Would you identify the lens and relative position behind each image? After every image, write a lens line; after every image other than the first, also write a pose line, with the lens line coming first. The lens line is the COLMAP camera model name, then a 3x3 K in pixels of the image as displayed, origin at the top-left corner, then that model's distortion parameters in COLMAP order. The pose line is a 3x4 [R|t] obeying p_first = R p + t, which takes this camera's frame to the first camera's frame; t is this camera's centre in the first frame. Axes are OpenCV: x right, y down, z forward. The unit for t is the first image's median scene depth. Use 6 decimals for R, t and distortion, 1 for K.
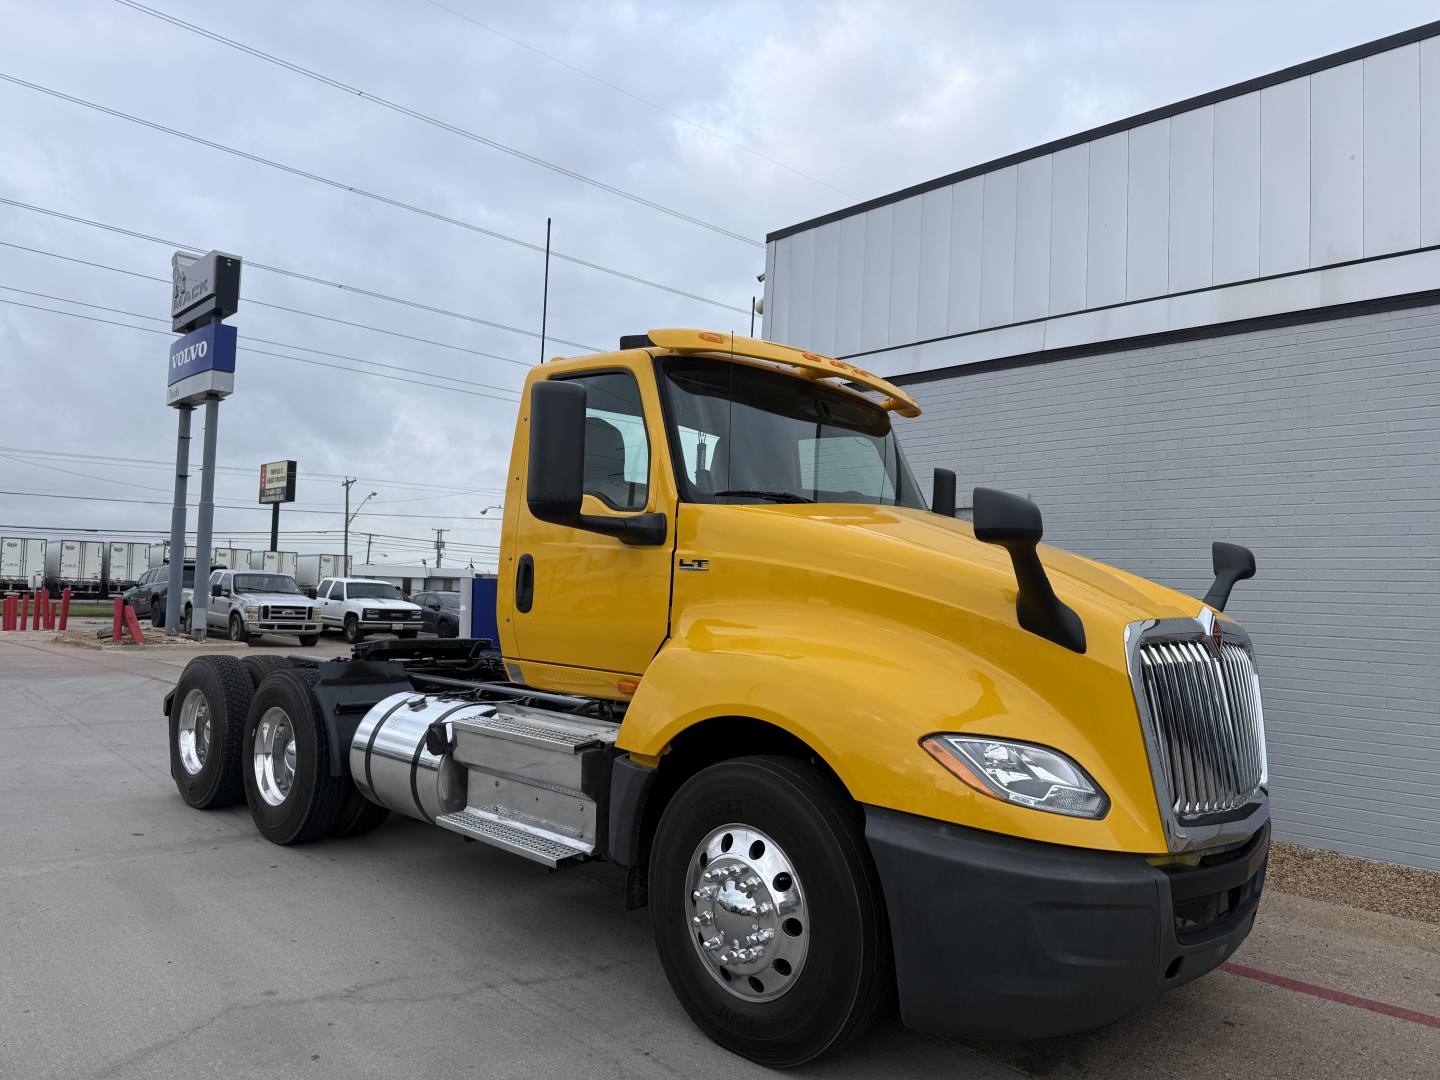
lens RADIAL K [[996.5, 0, 722.2], [0, 996.5, 547.8], [0, 0, 1]] dist [0.082592, -0.077201]
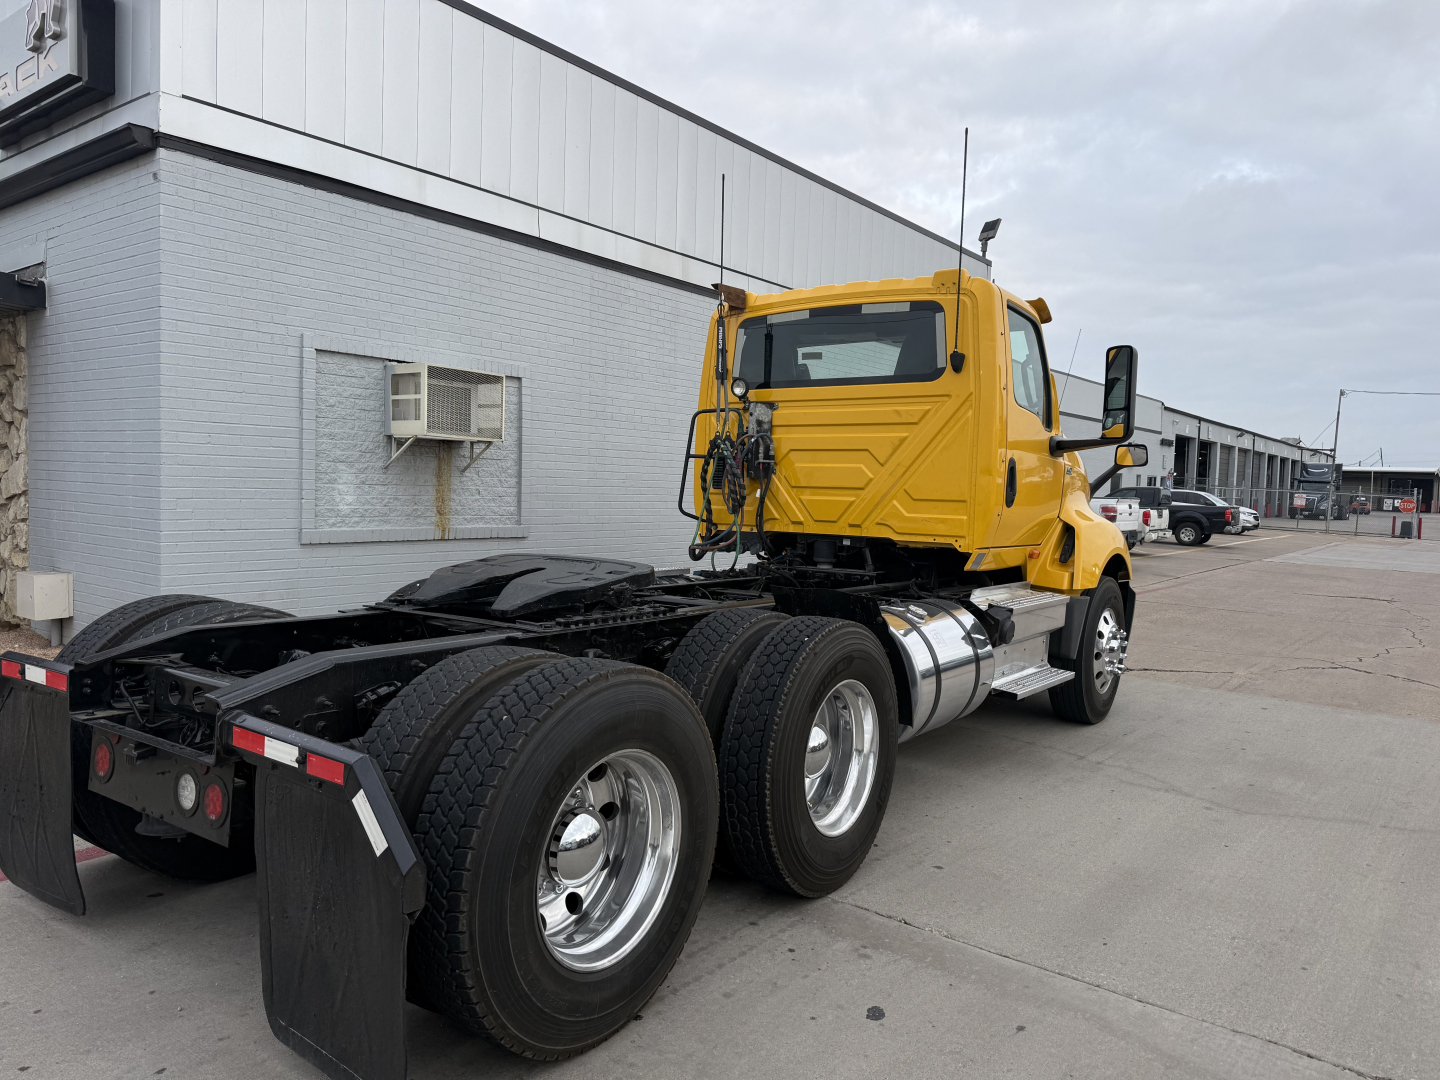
lens RADIAL K [[996.5, 0, 722.2], [0, 996.5, 547.8], [0, 0, 1]] dist [0.082592, -0.077201]
pose [[-0.142166, -0.108860, 0.983839, -1.531789], [-0.088498, 0.991352, 0.096903, 0.029581], [-0.985879, -0.073291, -0.150570, 1.751774]]
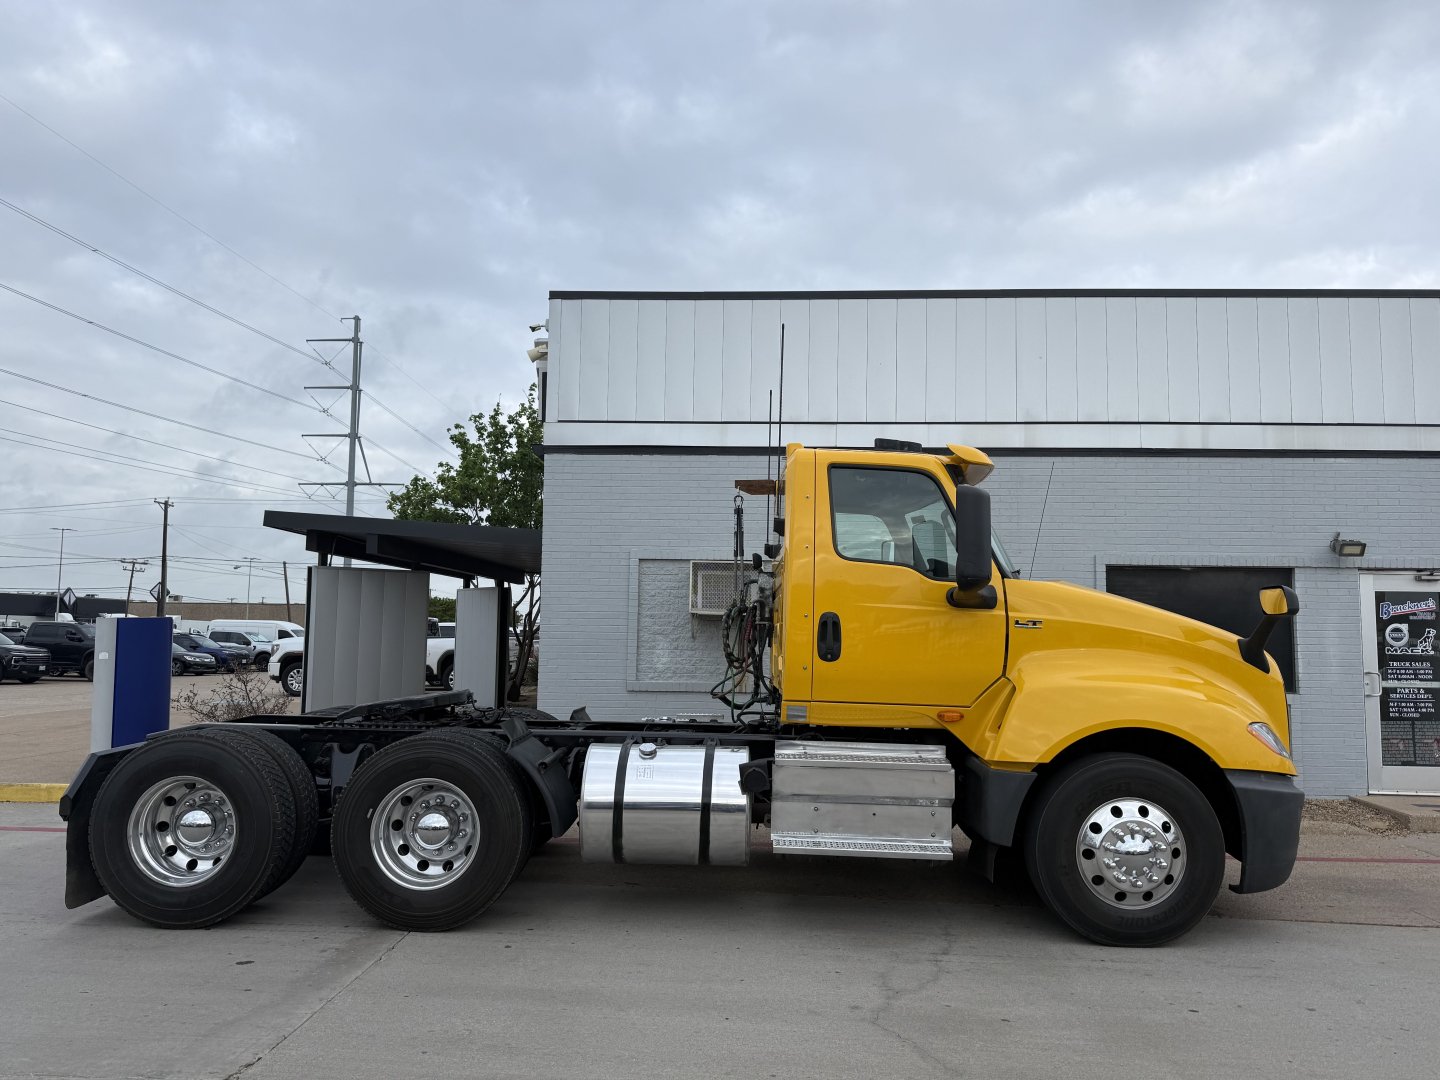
lens RADIAL K [[982.7, 0, 718.2], [0, 982.7, 560.2], [0, 0, 1]] dist [0.054297, -0.073425]
pose [[0.732960, 0.023960, 0.679849, -1.260624], [-0.020647, 0.999703, -0.012973, -0.044579], [-0.679958, -0.004528, 0.733237, 0.275639]]
